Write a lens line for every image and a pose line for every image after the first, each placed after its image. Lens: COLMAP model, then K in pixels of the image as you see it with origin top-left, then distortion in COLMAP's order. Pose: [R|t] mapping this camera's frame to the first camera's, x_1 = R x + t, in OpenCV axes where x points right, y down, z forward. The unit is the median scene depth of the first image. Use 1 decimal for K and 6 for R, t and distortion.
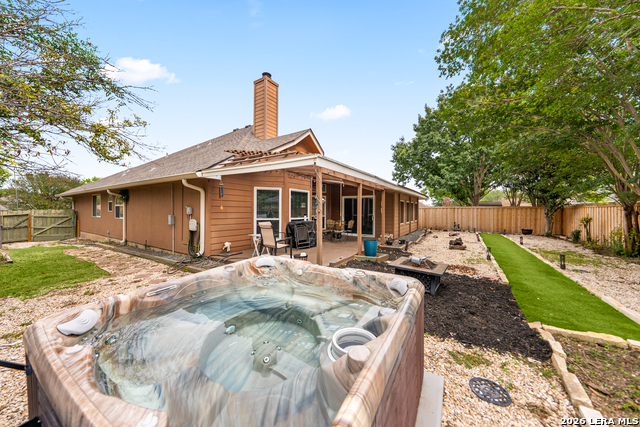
lens RADIAL K [[221.9, 0, 320.0], [0, 221.9, 213.5], [0, 0, 1]] dist [-0.010120, -0.000020]
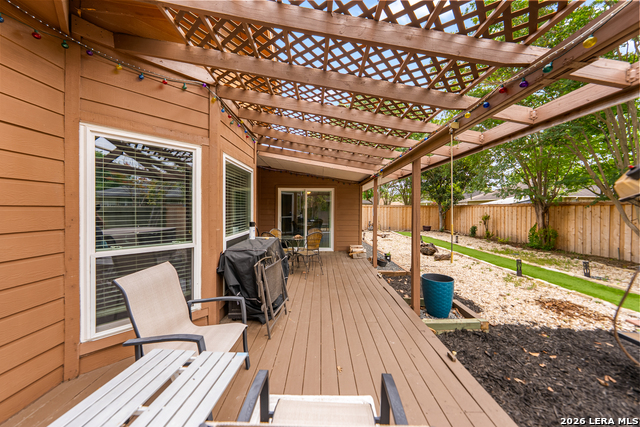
lens RADIAL K [[221.9, 0, 320.0], [0, 221.9, 213.5], [0, 0, 1]] dist [-0.010120, -0.000020]
pose [[0.846824, -0.015784, 0.531639, -0.198762], [0.011886, 0.999872, 0.010753, -0.019876], [-0.531741, -0.002787, 0.846903, 0.634020]]
